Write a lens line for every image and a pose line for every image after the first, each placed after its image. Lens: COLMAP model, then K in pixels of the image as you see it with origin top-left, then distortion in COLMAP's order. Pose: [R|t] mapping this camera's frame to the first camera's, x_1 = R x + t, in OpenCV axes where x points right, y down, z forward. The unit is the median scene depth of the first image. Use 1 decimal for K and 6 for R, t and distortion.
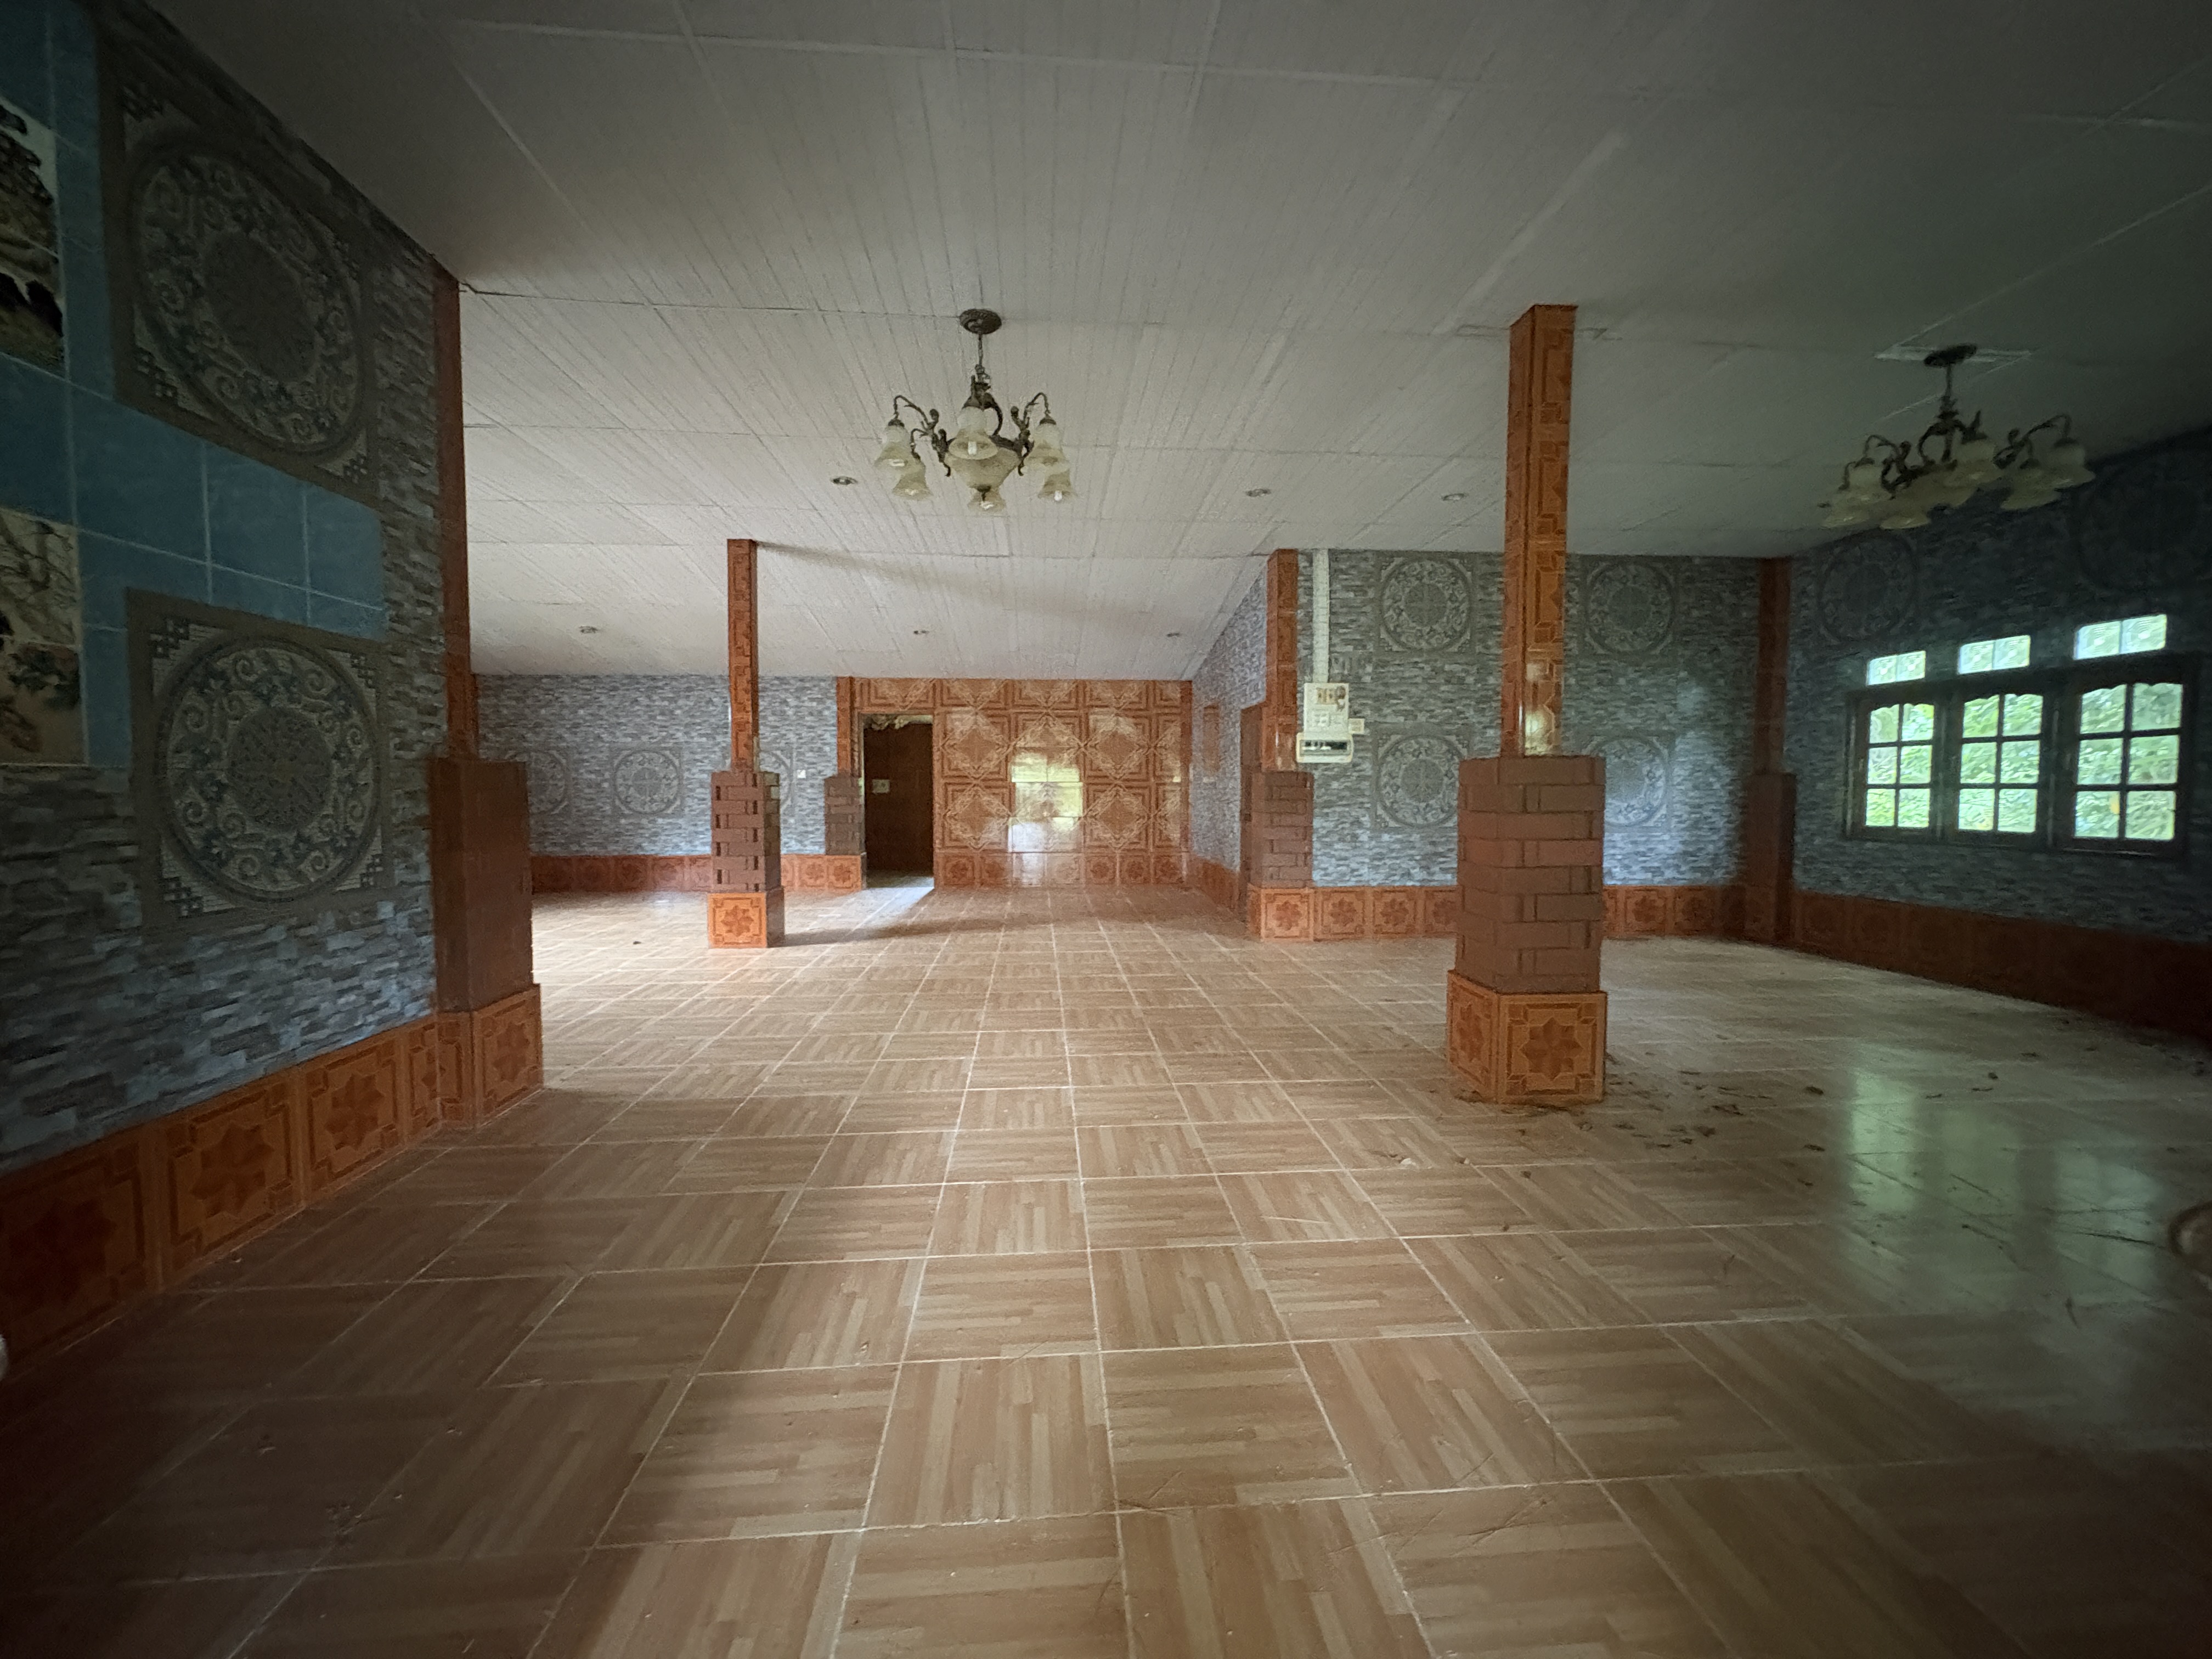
lens RADIAL K [[893.3, 0, 1101.5], [0, 893.3, 831.4], [0, 0, 1]] dist [0.001178, 0.000225]
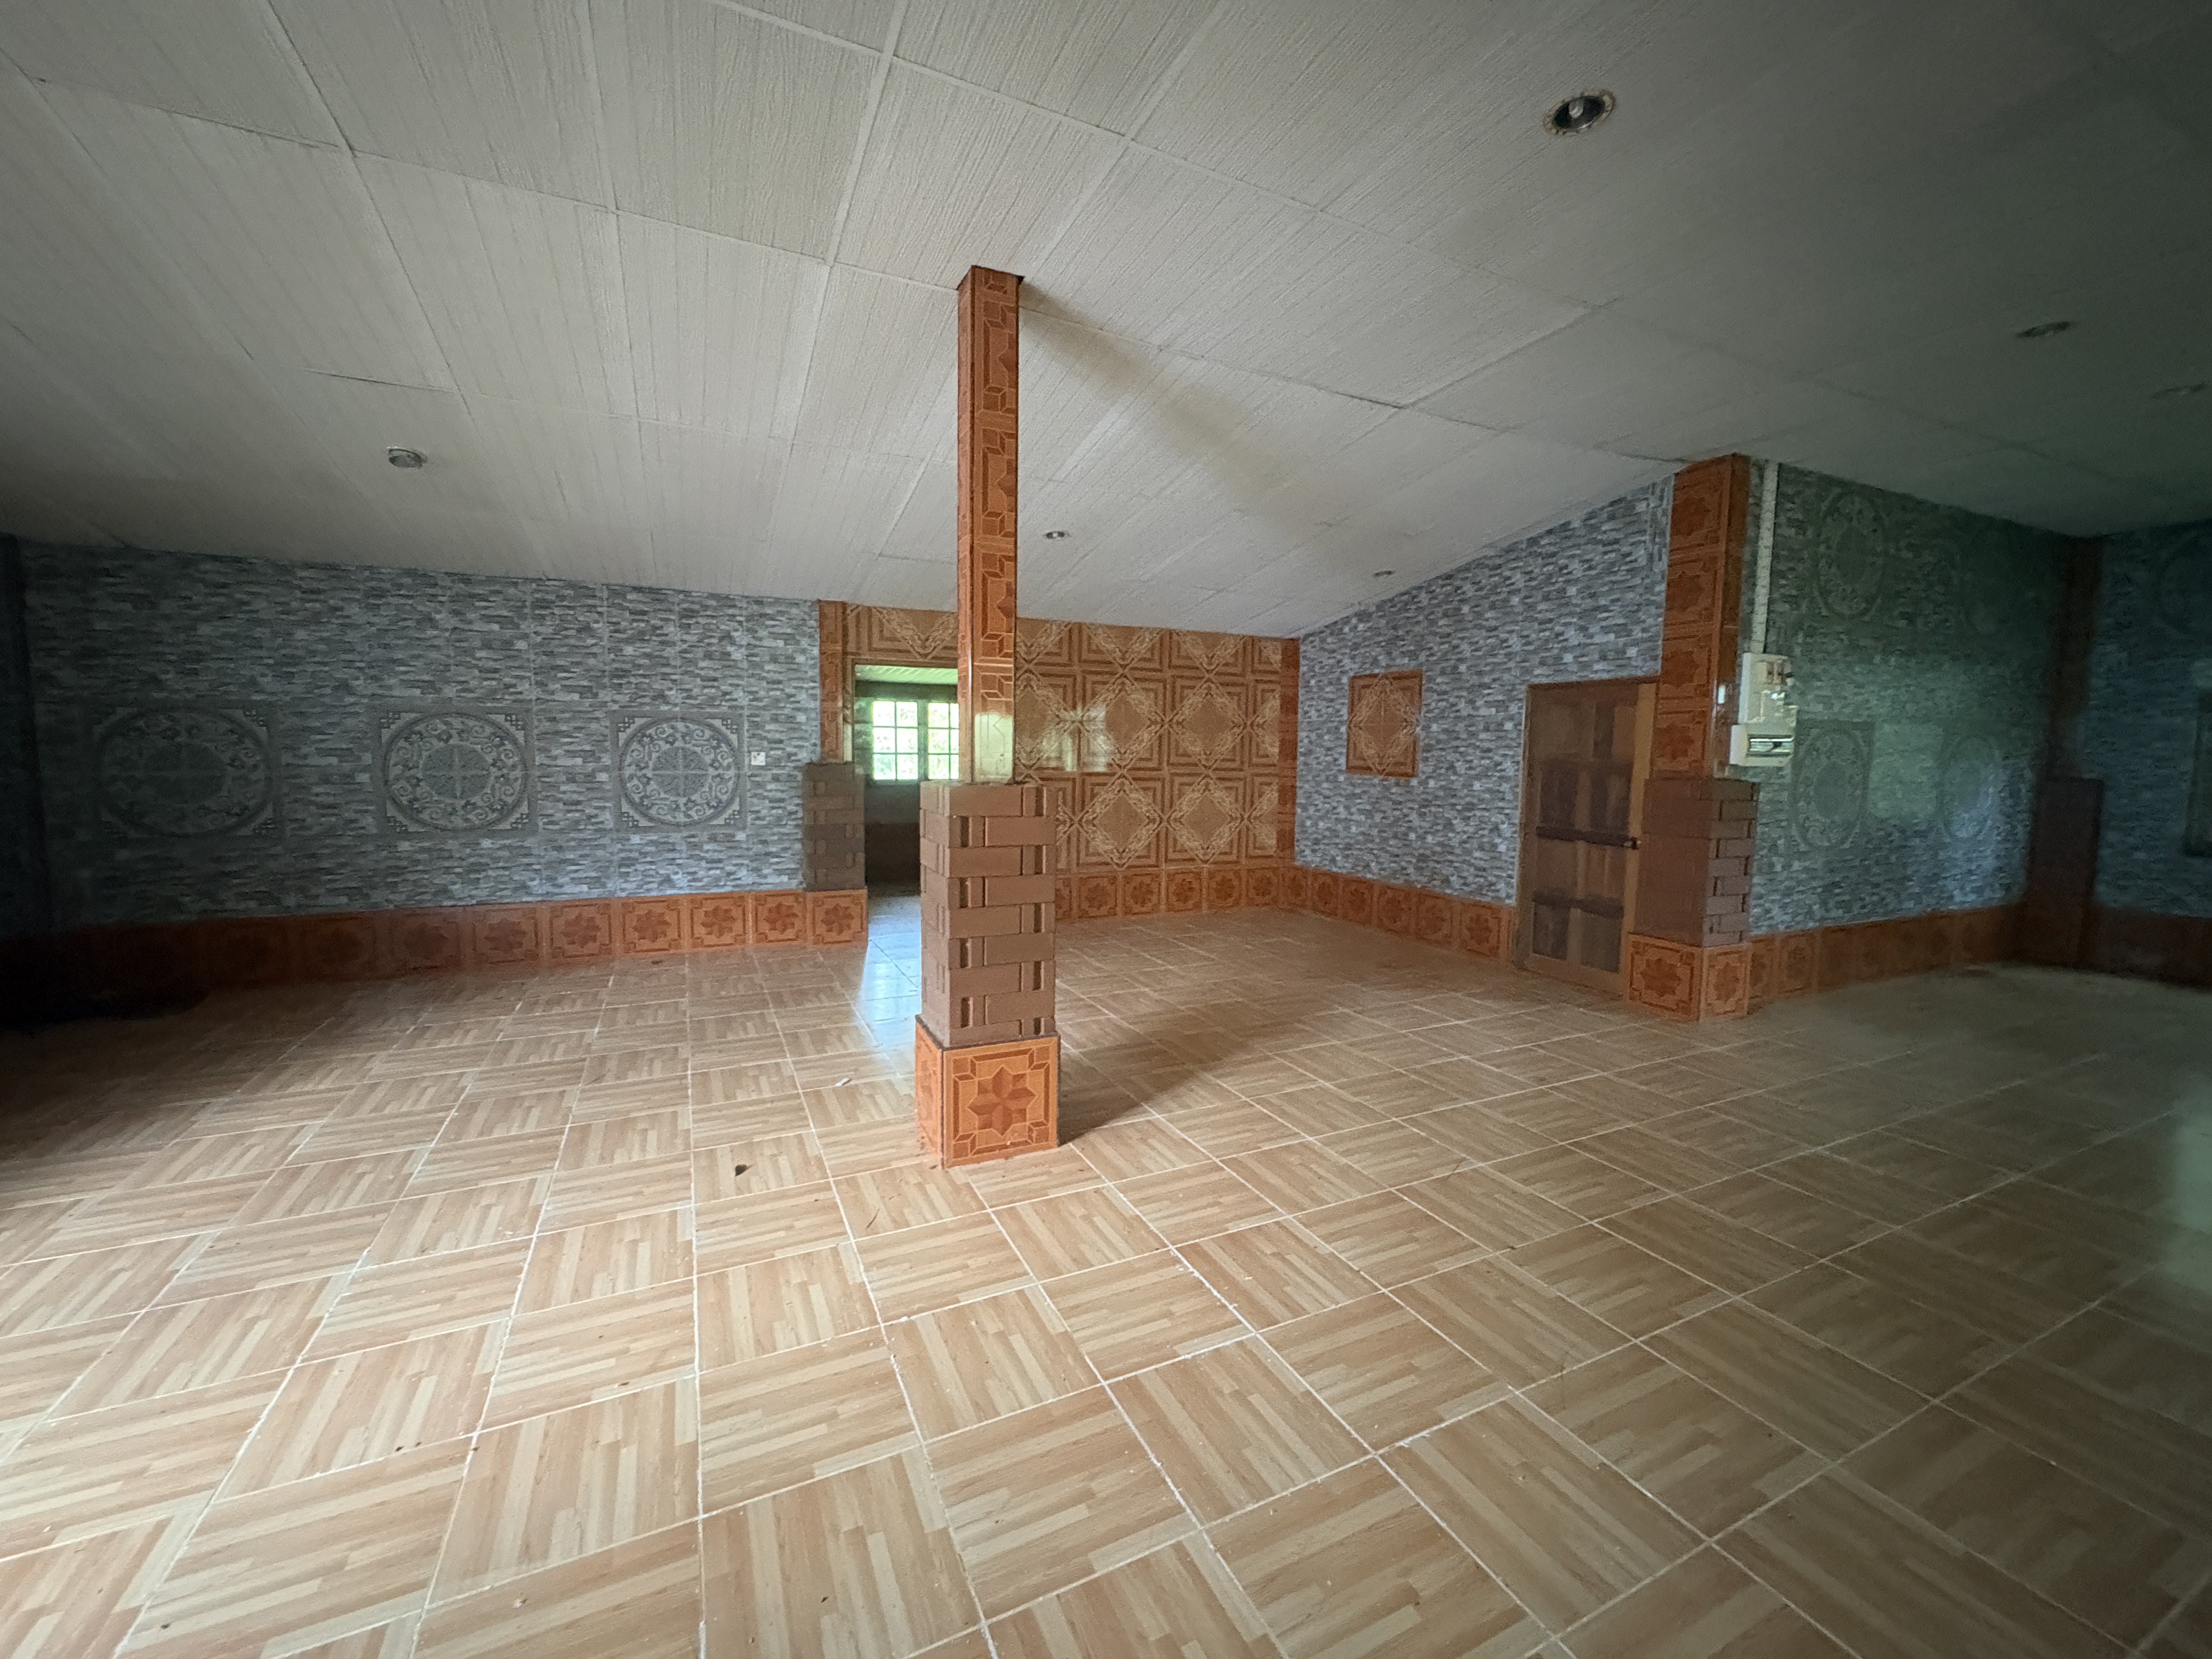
lens RADIAL K [[893.3, 0, 1116.0], [0, 893.3, 836.9], [0, 0, 1]] dist [0.001178, 0.000225]
pose [[0.931528, -0.024445, 0.362847, -0.473214], [0.006988, 0.998757, 0.049346, -0.056669], [-0.363602, -0.043432, 0.930541, 0.495544]]
